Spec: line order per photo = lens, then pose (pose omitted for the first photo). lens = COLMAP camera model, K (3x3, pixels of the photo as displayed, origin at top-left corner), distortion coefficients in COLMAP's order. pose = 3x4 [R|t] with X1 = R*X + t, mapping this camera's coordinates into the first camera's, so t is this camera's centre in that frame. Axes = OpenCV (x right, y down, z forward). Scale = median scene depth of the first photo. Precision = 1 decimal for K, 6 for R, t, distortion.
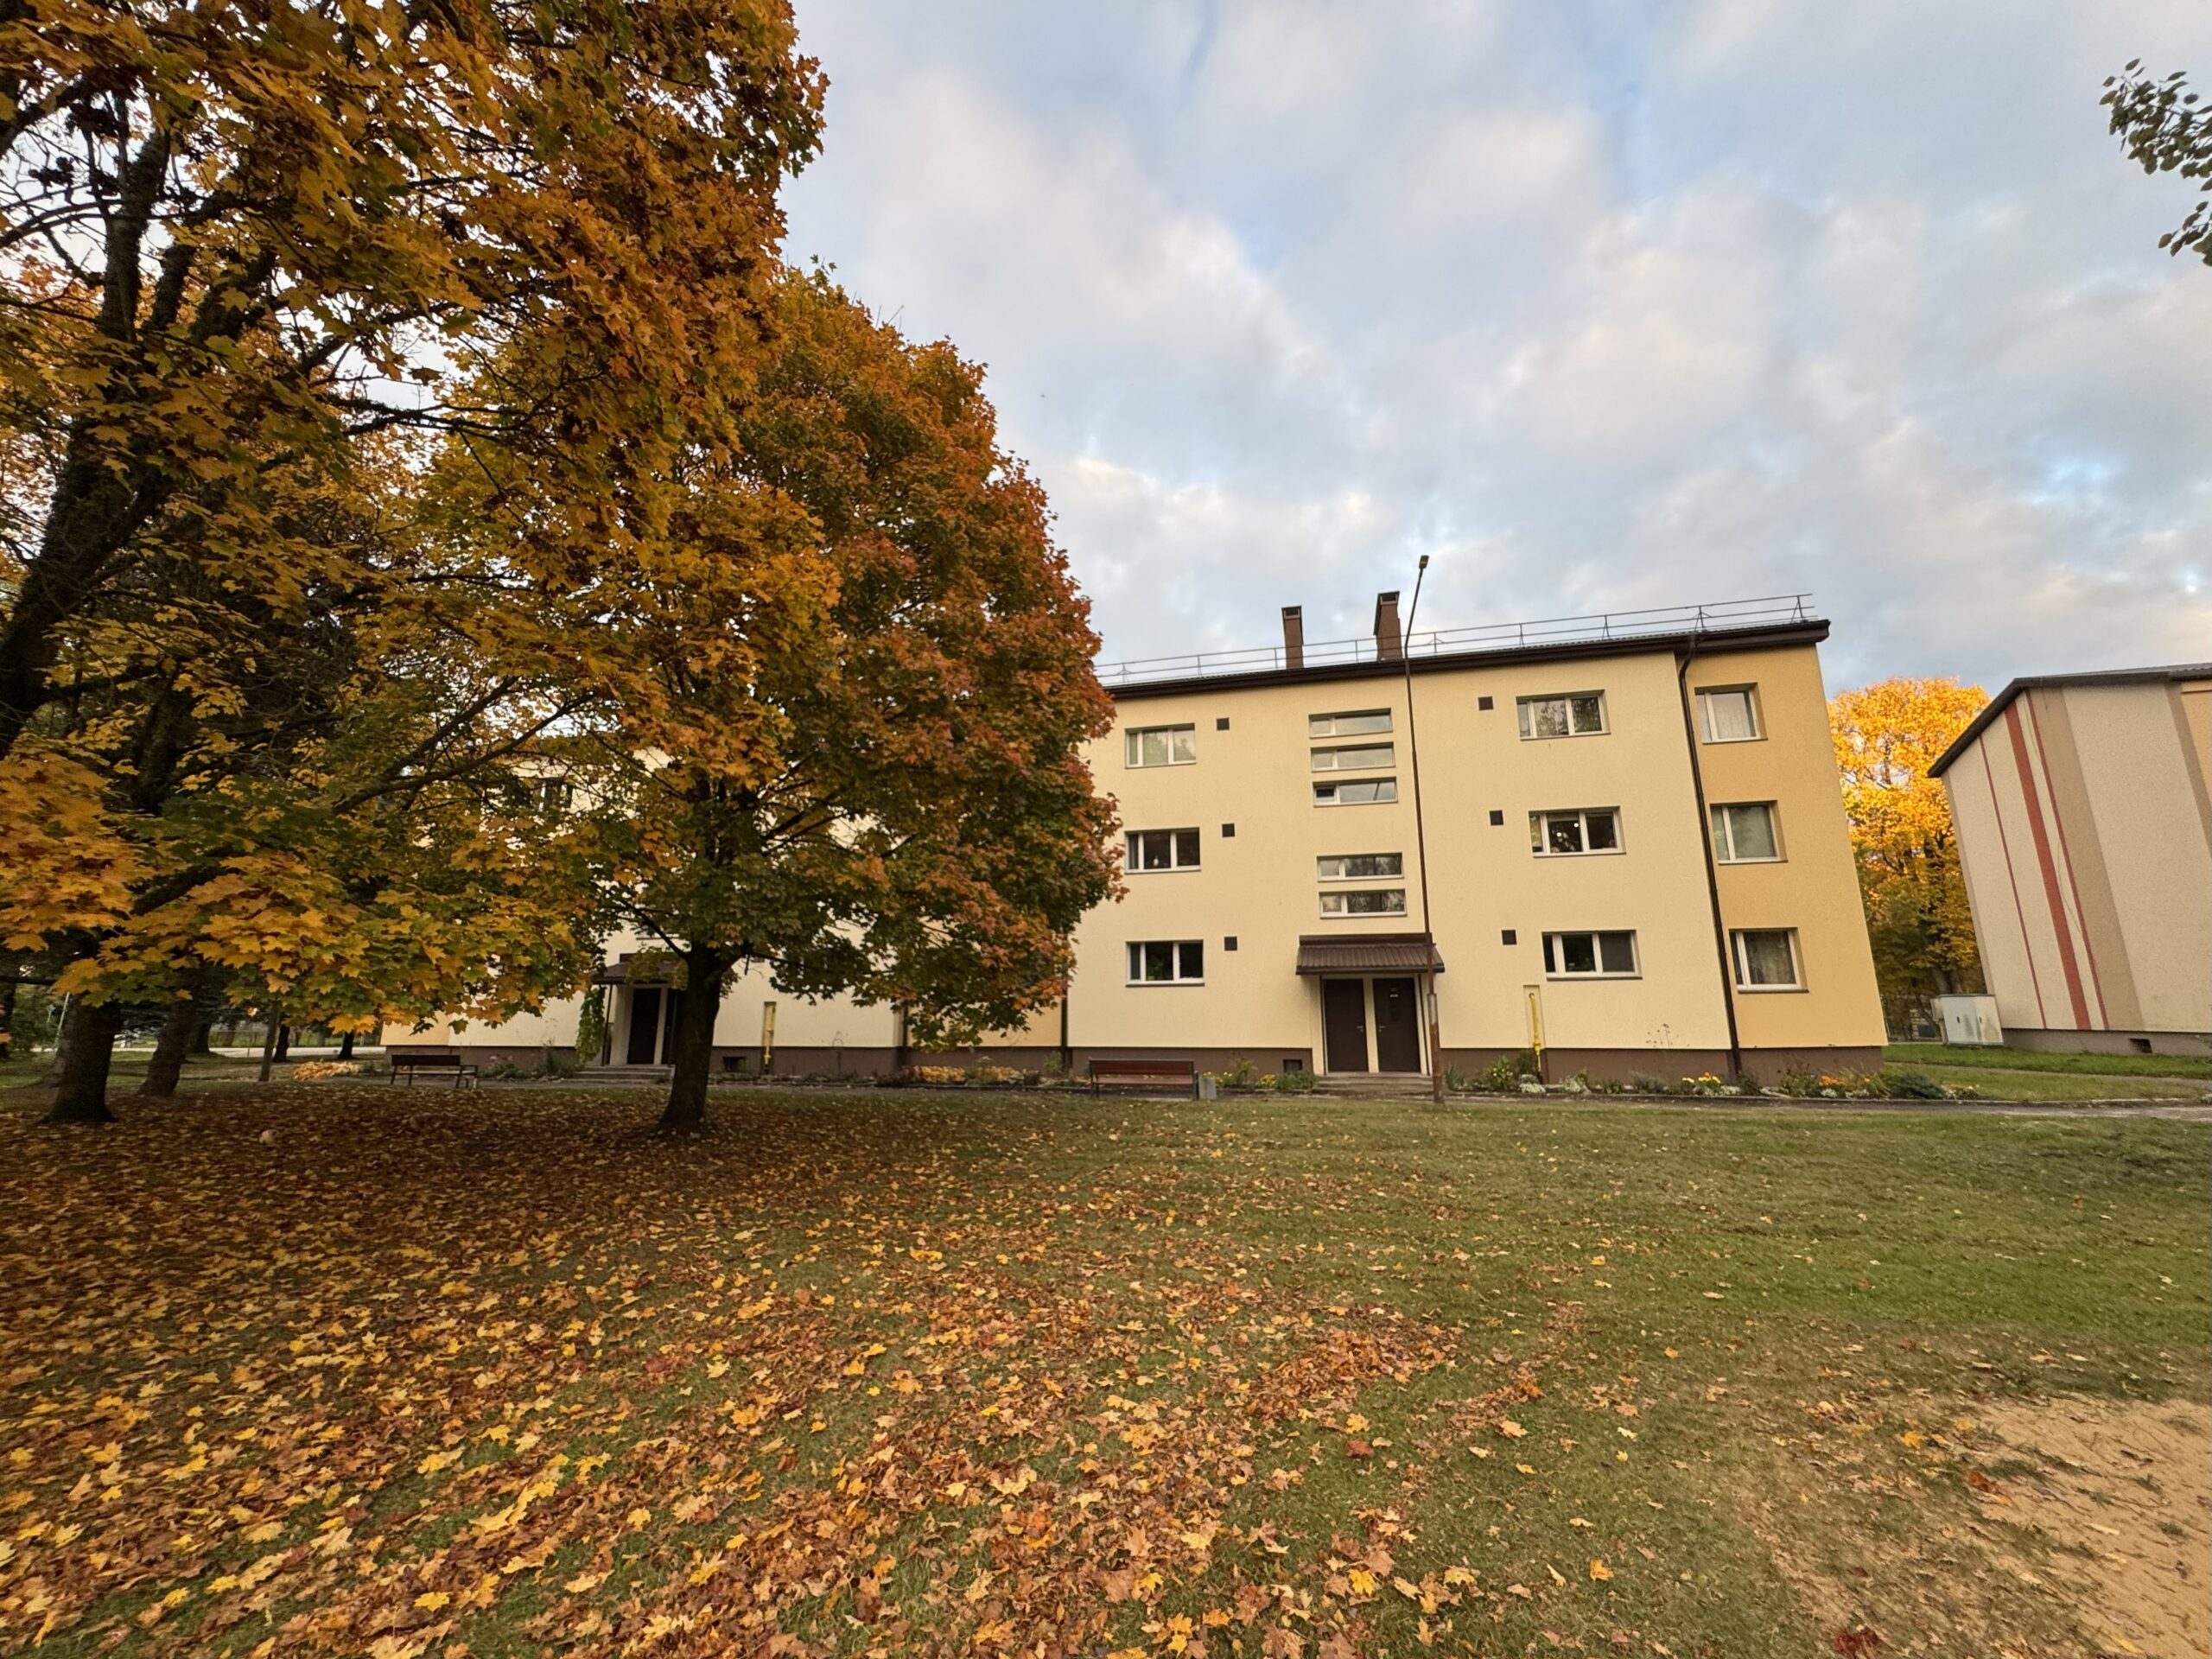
lens RADIAL K [[894.4, 0, 1106.0], [0, 894.4, 829.5], [0, 0, 1]] dist [-0.012581, -0.000004]
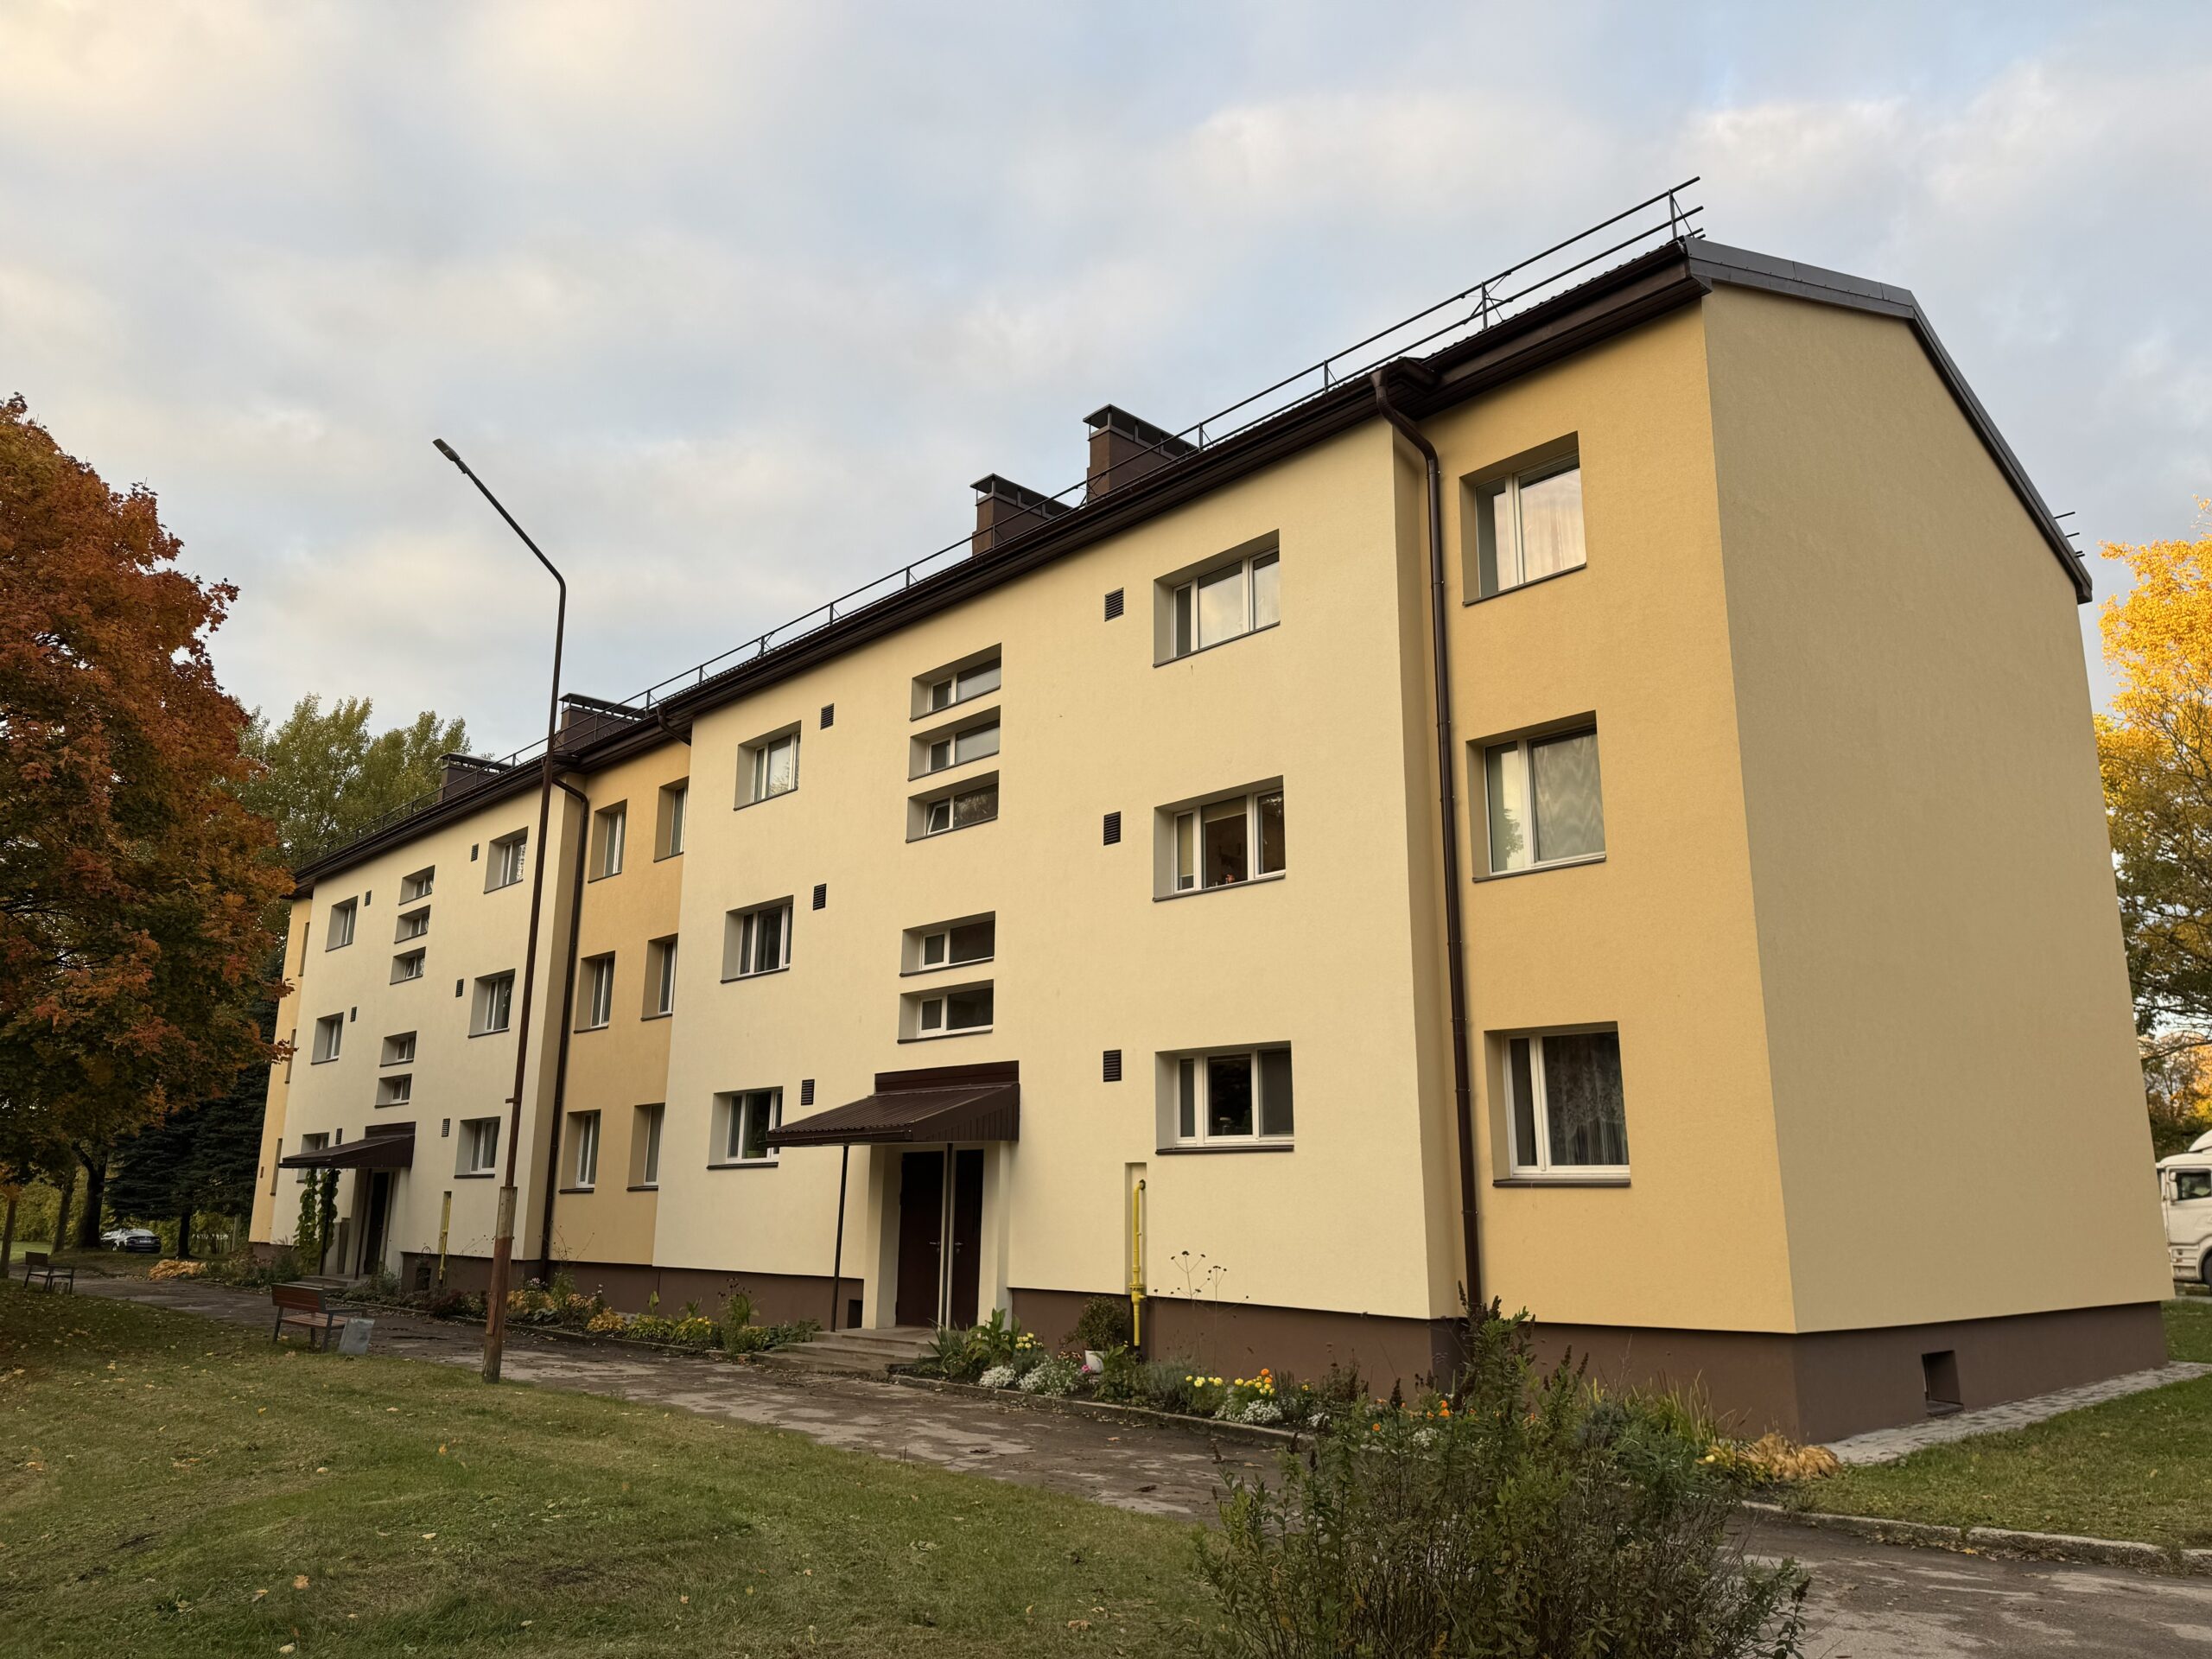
lens RADIAL K [[1543.7, 0, 1106.0], [0, 1543.7, 829.5], [0, 0, 1]] dist [0.003016, -0.000146]
pose [[0.843408, -0.121703, -0.523308, 0.898168], [0.113010, 0.992402, -0.048661, 0.029776], [0.525254, -0.018098, 0.850753, 0.263003]]
